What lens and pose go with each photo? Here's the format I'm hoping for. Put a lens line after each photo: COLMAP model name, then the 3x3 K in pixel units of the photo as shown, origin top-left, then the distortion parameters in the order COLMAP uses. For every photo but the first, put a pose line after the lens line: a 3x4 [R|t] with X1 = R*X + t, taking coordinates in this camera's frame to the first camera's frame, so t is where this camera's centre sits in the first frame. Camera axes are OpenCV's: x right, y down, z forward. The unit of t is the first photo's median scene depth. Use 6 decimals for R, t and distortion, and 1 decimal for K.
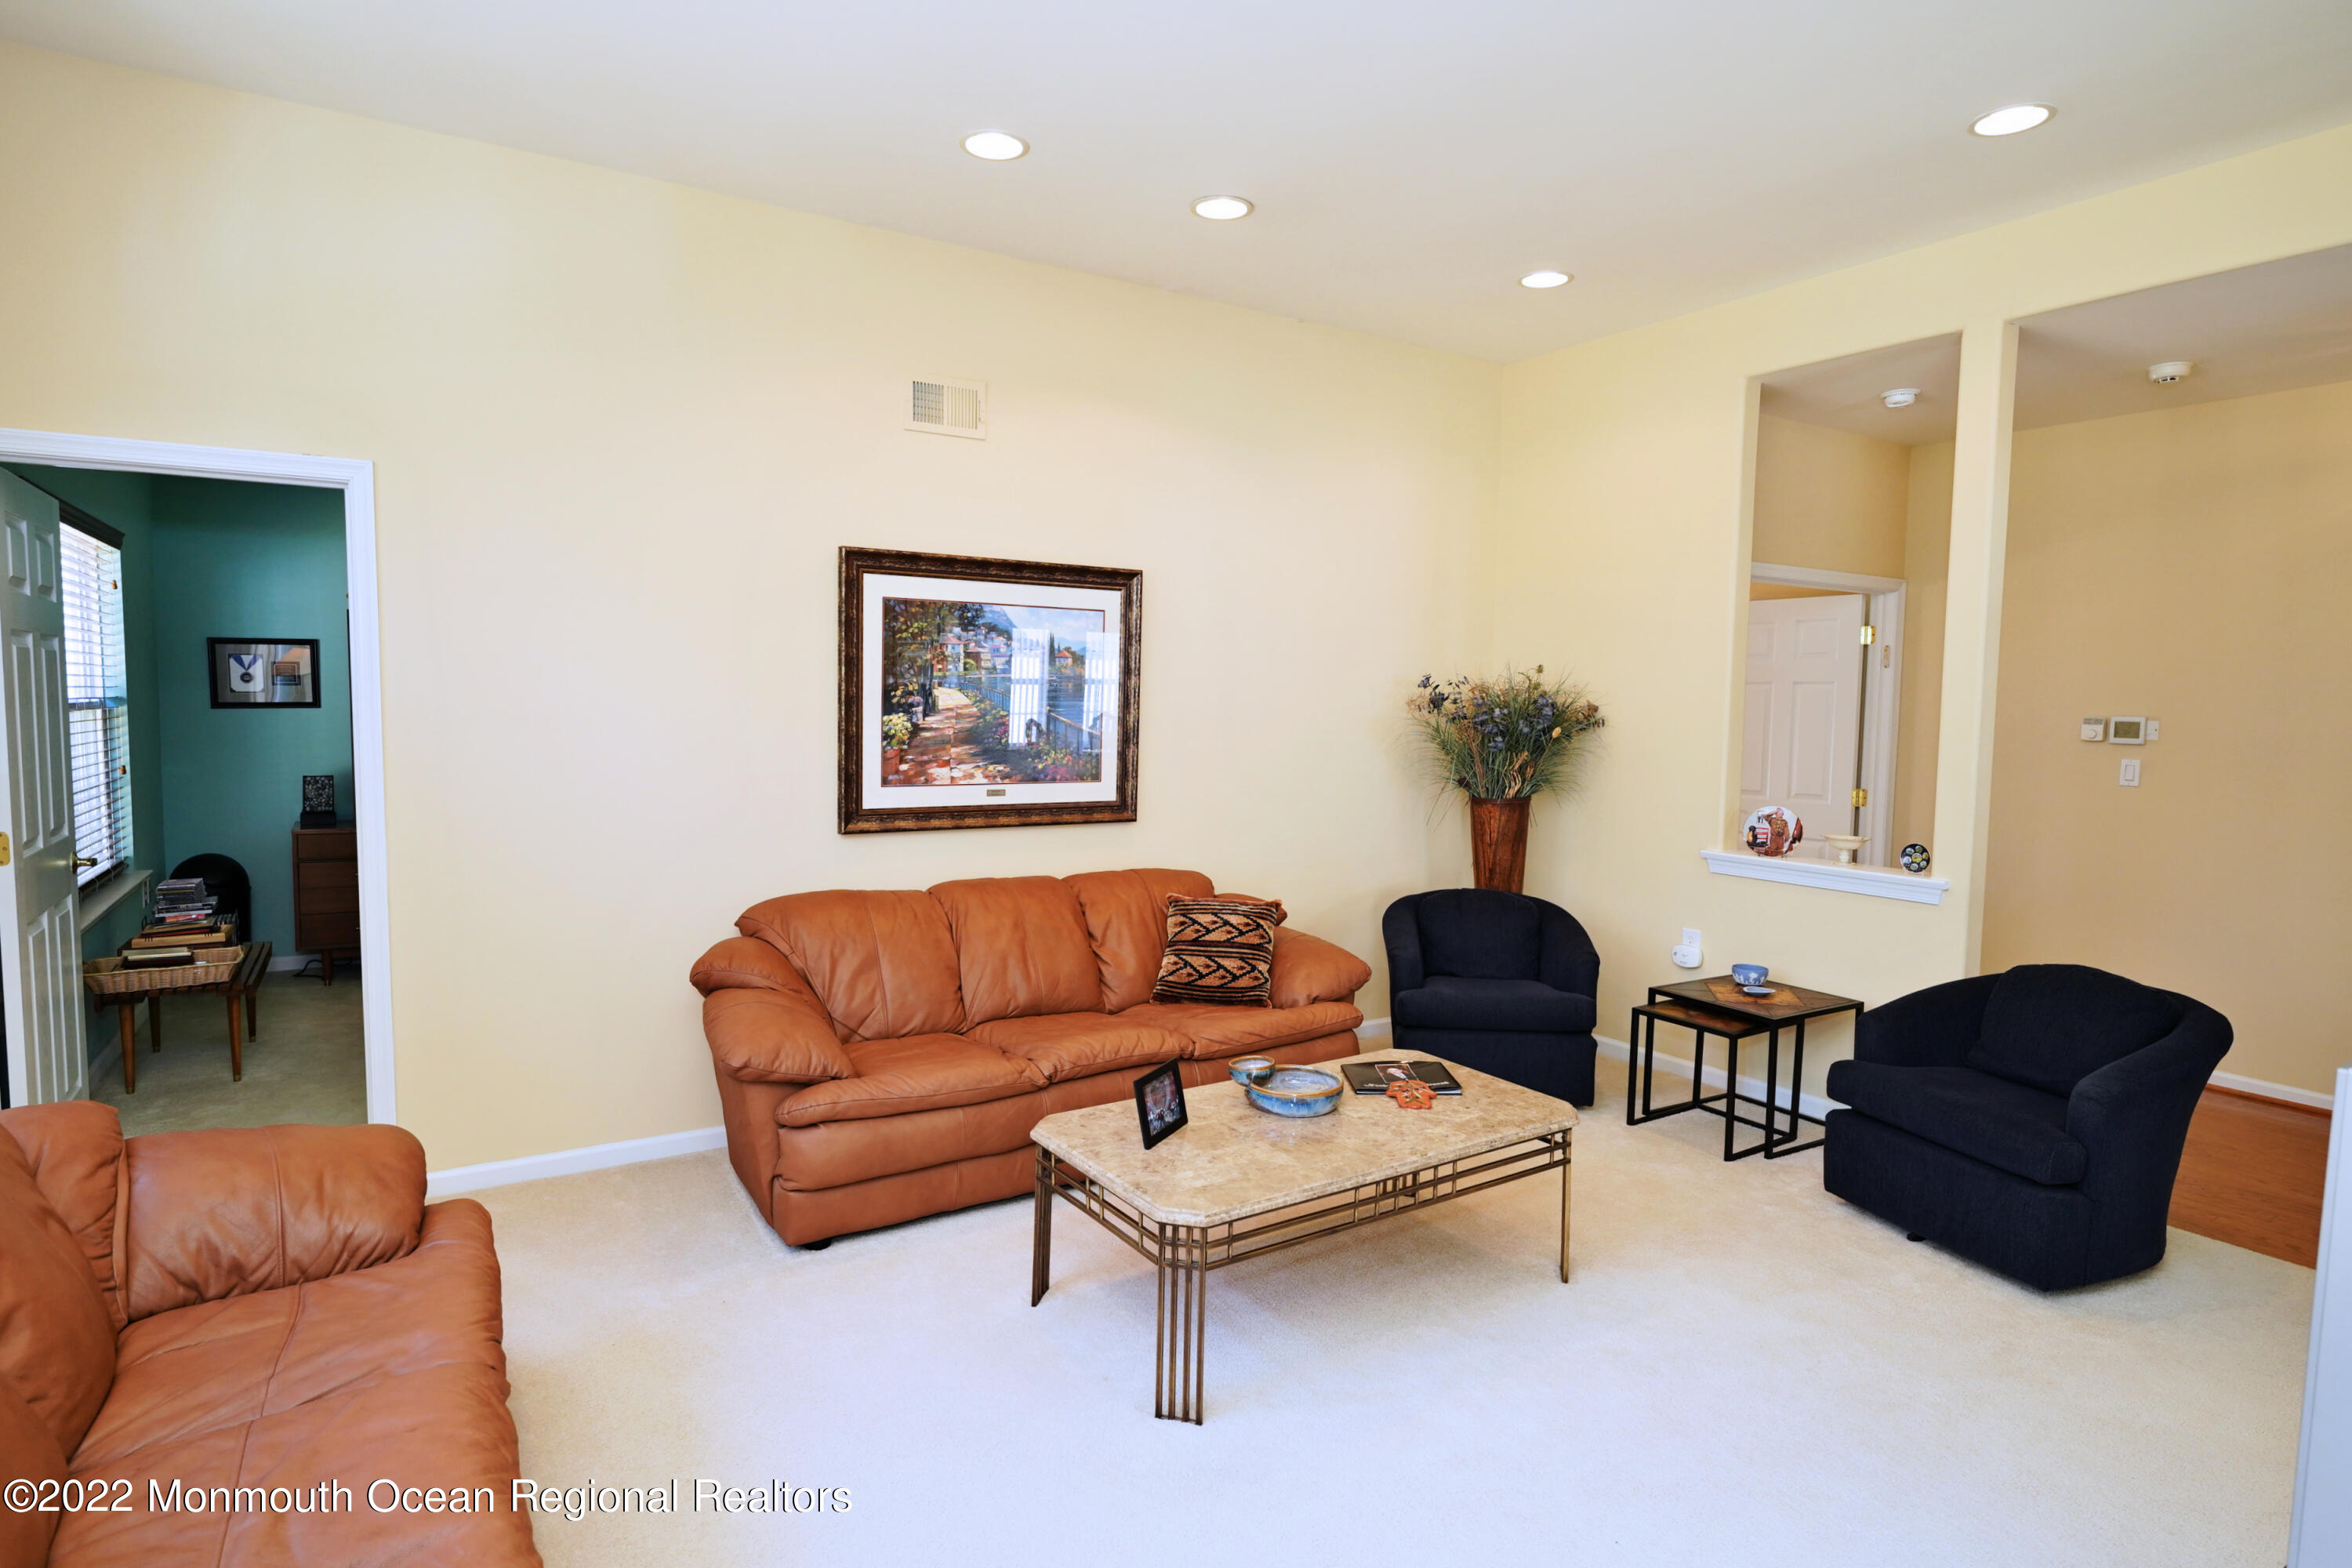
lens RADIAL K [[1252.2, 0, 1169.4], [0, 1252.2, 789.2], [0, 0, 1]] dist [-0.000603, 0.000658]
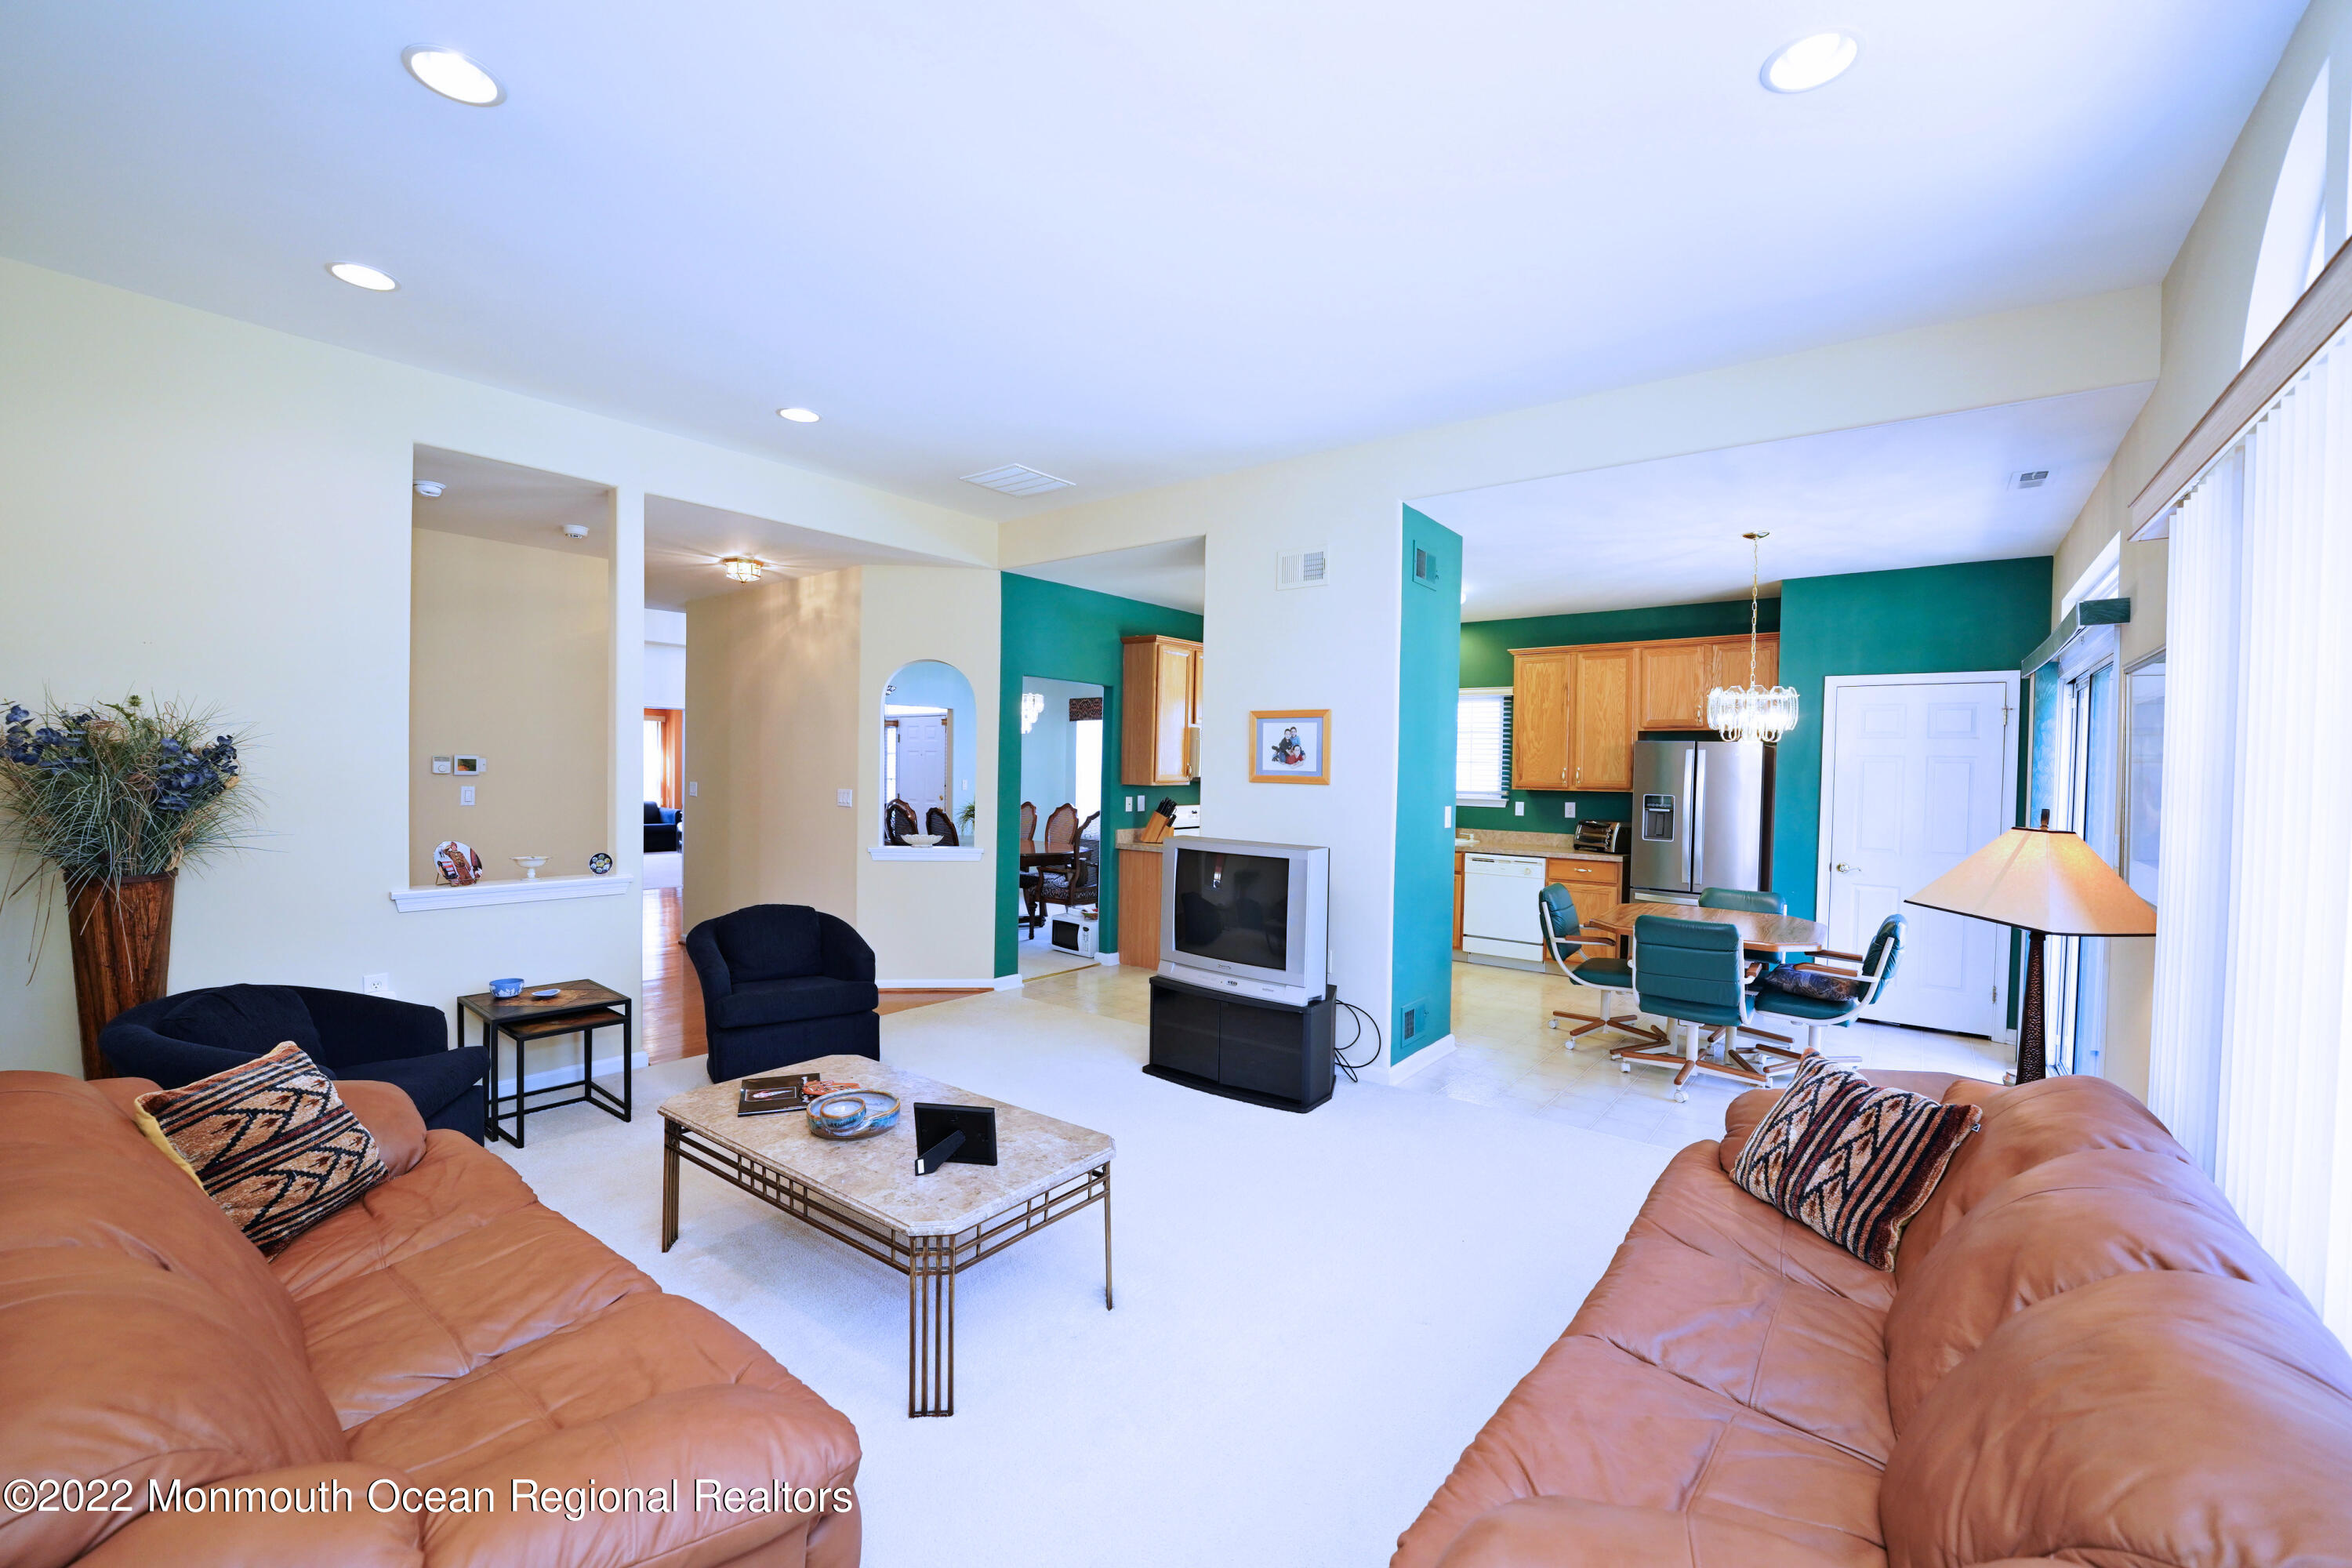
lens RADIAL K [[993.4, 0, 1176.0], [0, 993.4, 784.0], [0, 0, 1]] dist [-0.015538, -0.000072]
pose [[-0.352286, -0.040111, 0.935032, -0.605964], [0.043694, 0.997287, 0.059244, -0.065673], [-0.934872, 0.061726, -0.349578, 0.768283]]
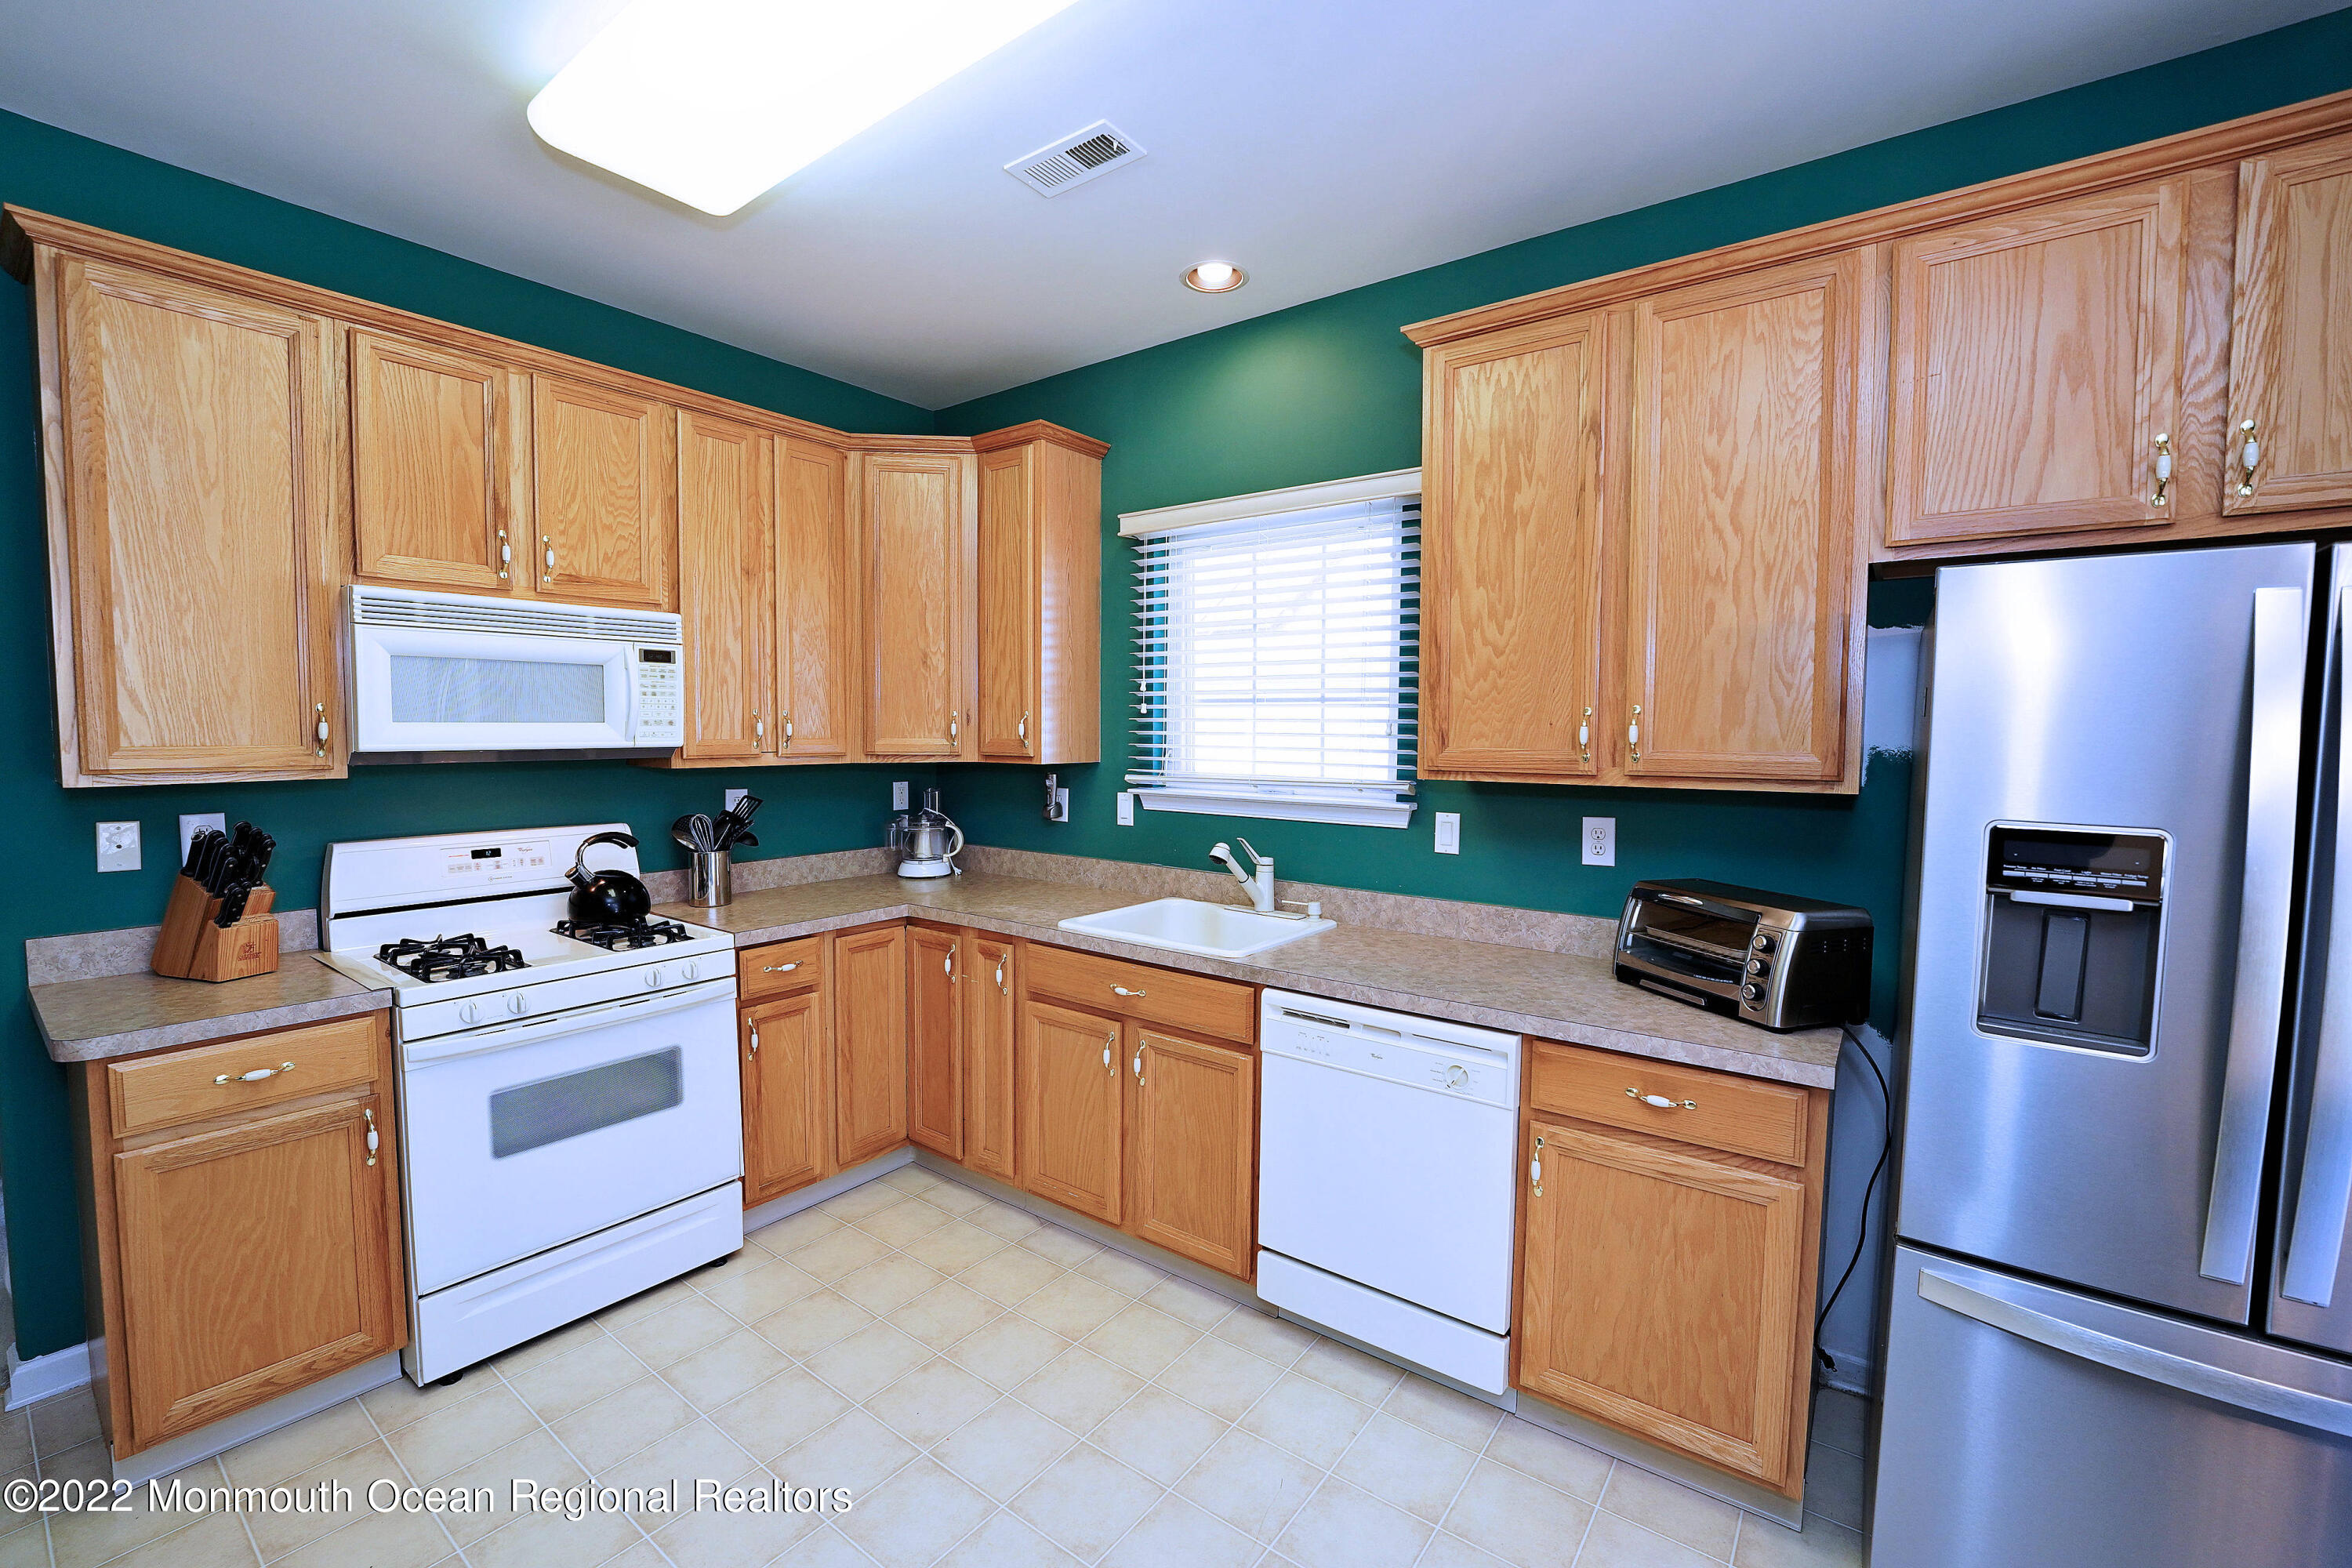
lens RADIAL K [[991.0, 0, 1166.4], [0, 991.0, 785.6], [0, 0, 1]] dist [-0.021666, 0.000545]
pose [[-0.357265, -0.073280, 0.931124, 0.369460], [0.053214, 0.993701, 0.098623, 0.015971], [-0.932486, 0.084783, -0.351115, -0.083764]]
